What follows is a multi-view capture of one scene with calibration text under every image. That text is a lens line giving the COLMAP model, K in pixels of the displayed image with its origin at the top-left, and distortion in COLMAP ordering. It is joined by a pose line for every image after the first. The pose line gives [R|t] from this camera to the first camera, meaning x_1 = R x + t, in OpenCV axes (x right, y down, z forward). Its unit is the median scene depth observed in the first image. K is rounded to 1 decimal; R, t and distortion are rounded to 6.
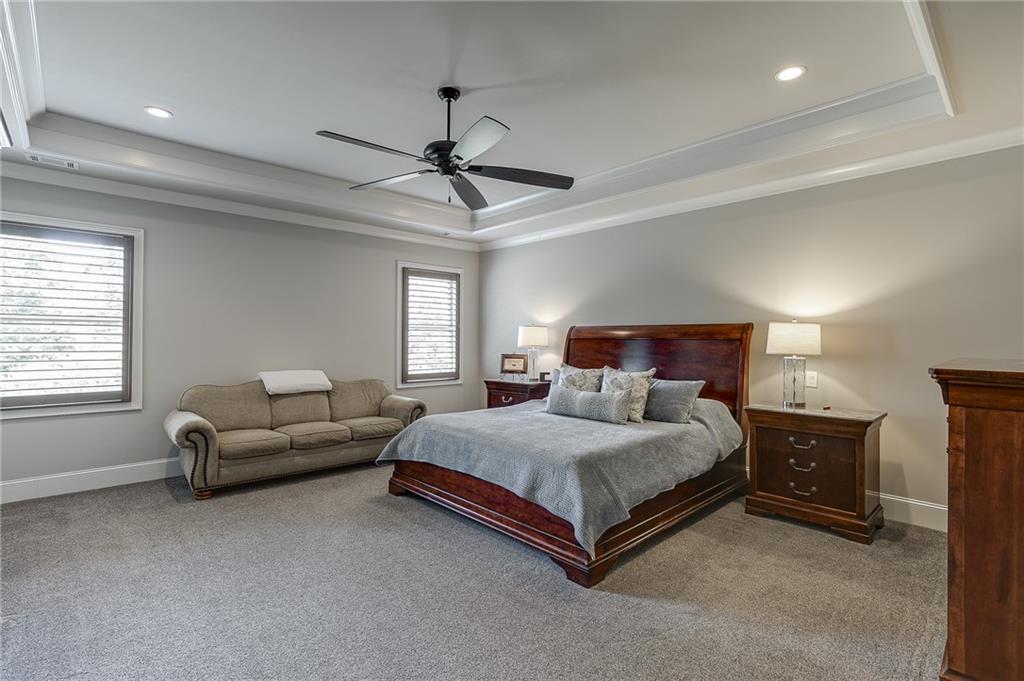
lens RADIAL K [[477.1, 0, 502.2], [0, 477.1, 340.3], [0, 0, 1]] dist [-0.005714, 0.001867]
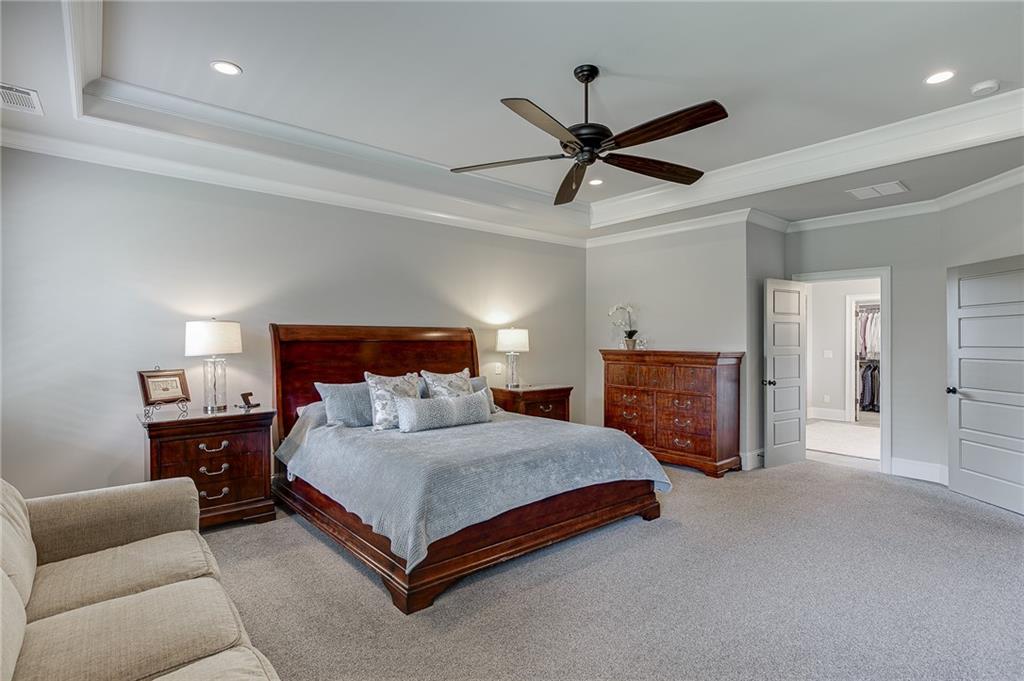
lens RADIAL K [[516.3, 0, 507.9], [0, 516.3, 341.6], [0, 0, 1]] dist [-0.011877, 0.001877]
pose [[0.034516, -0.009896, 0.999355, -0.620339], [0.001508, 0.999950, 0.009850, -0.009979], [-0.999403, 0.001167, 0.034530, 0.630061]]
